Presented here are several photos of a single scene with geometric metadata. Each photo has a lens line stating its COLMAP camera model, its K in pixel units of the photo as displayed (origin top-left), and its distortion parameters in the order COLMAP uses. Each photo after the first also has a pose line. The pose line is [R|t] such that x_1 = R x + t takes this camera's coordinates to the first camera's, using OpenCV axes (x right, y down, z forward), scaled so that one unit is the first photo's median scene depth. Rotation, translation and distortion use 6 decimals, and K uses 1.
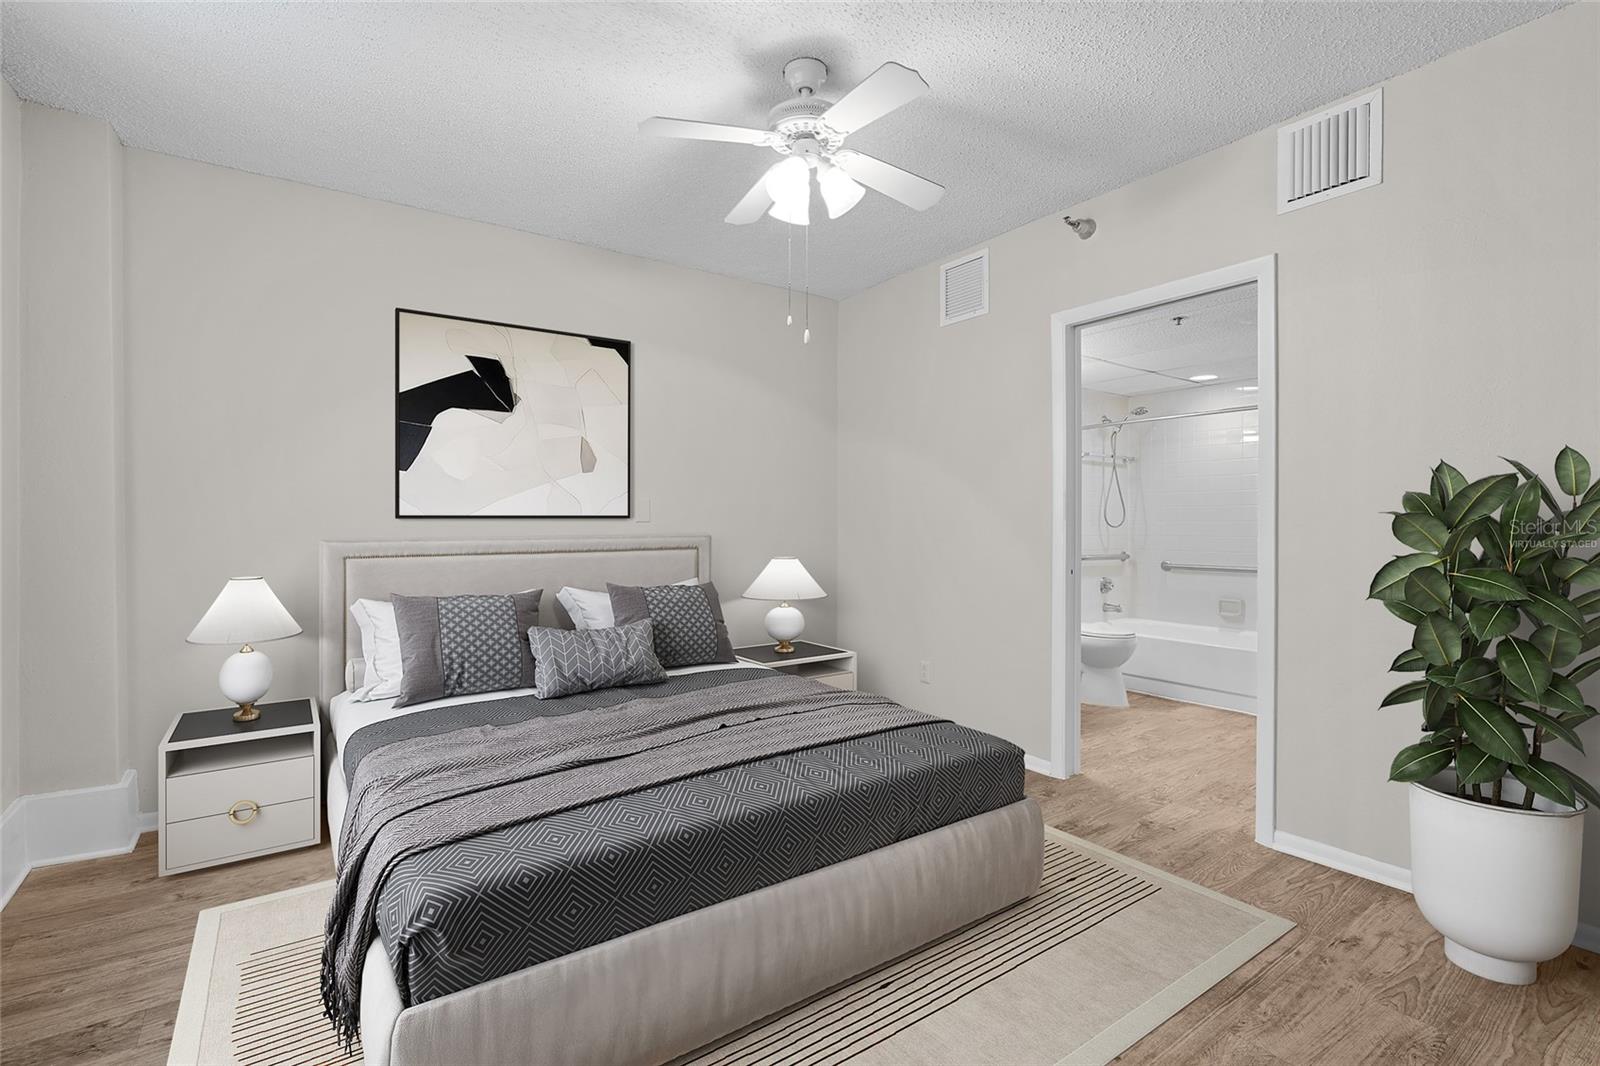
lens RADIAL K [[723.4, 0, 789.4], [0, 723.4, 534.6], [0, 0, 1]] dist [-0.011473, 0.004400]
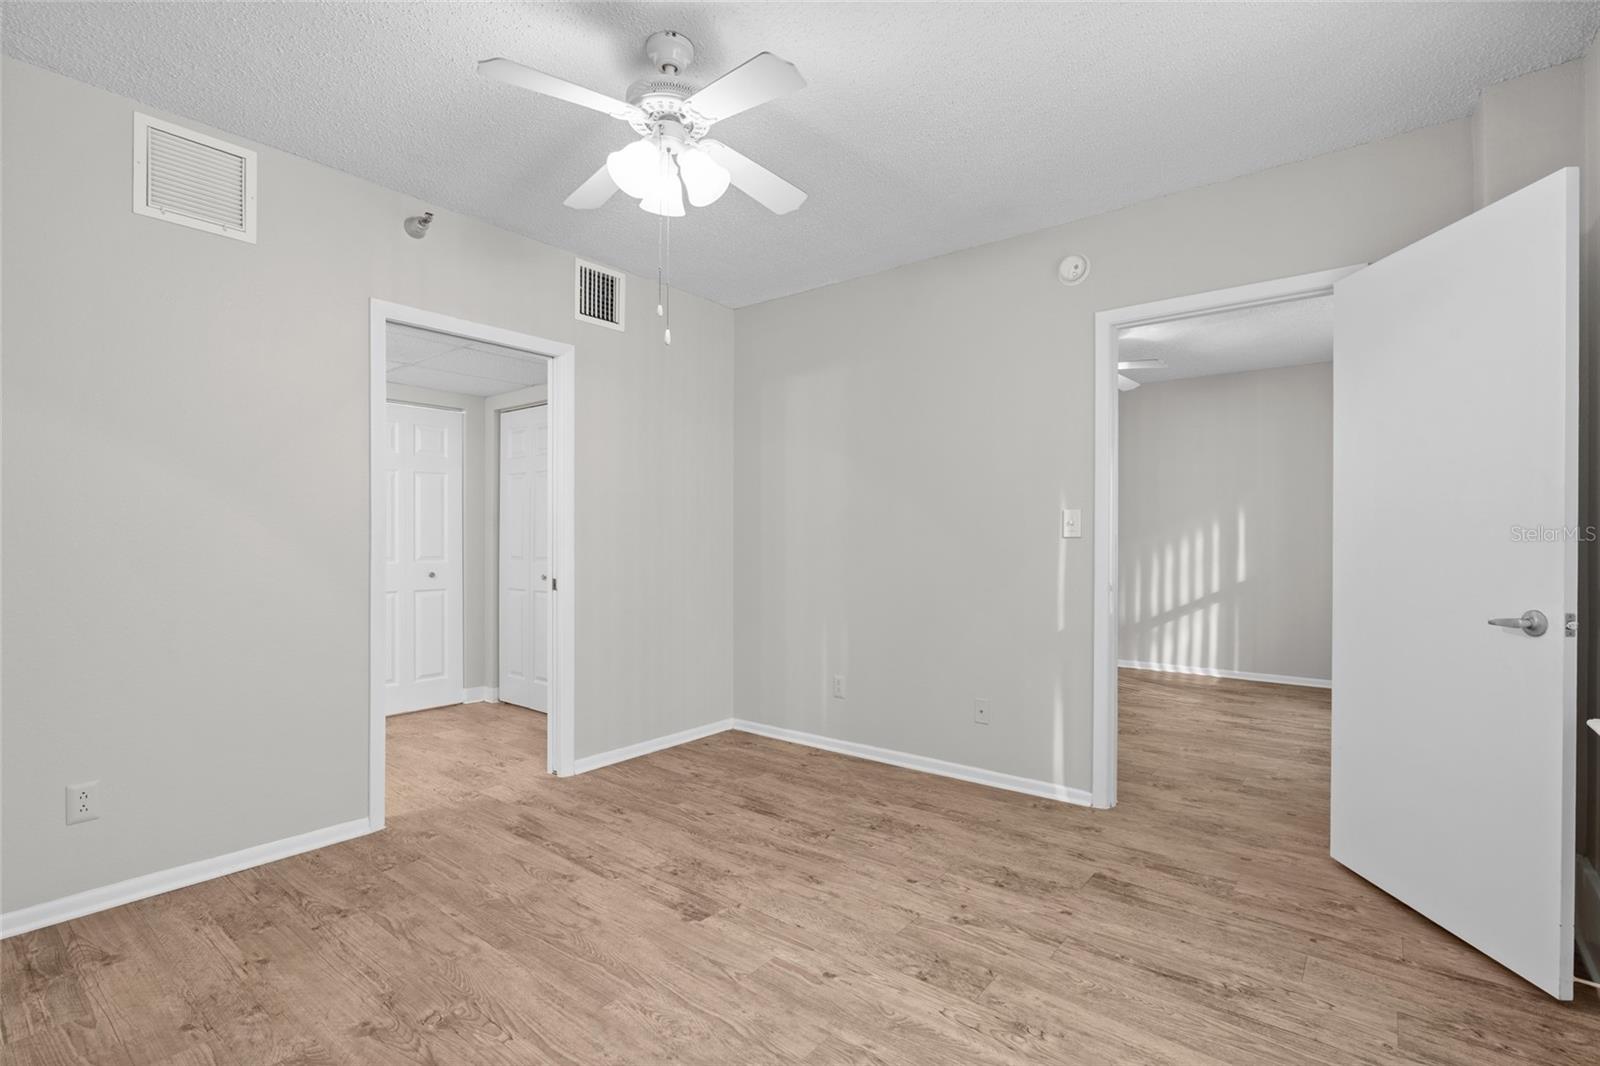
lens RADIAL K [[723.4, 0, 820.2], [0, 723.4, 546.5], [0, 0, 1]] dist [-0.011473, 0.004400]
pose [[-0.290391, -0.004753, 0.956896, -0.868128], [0.010600, 0.999910, 0.008183, -0.011058], [-0.956849, 0.012519, -0.290314, 1.033942]]
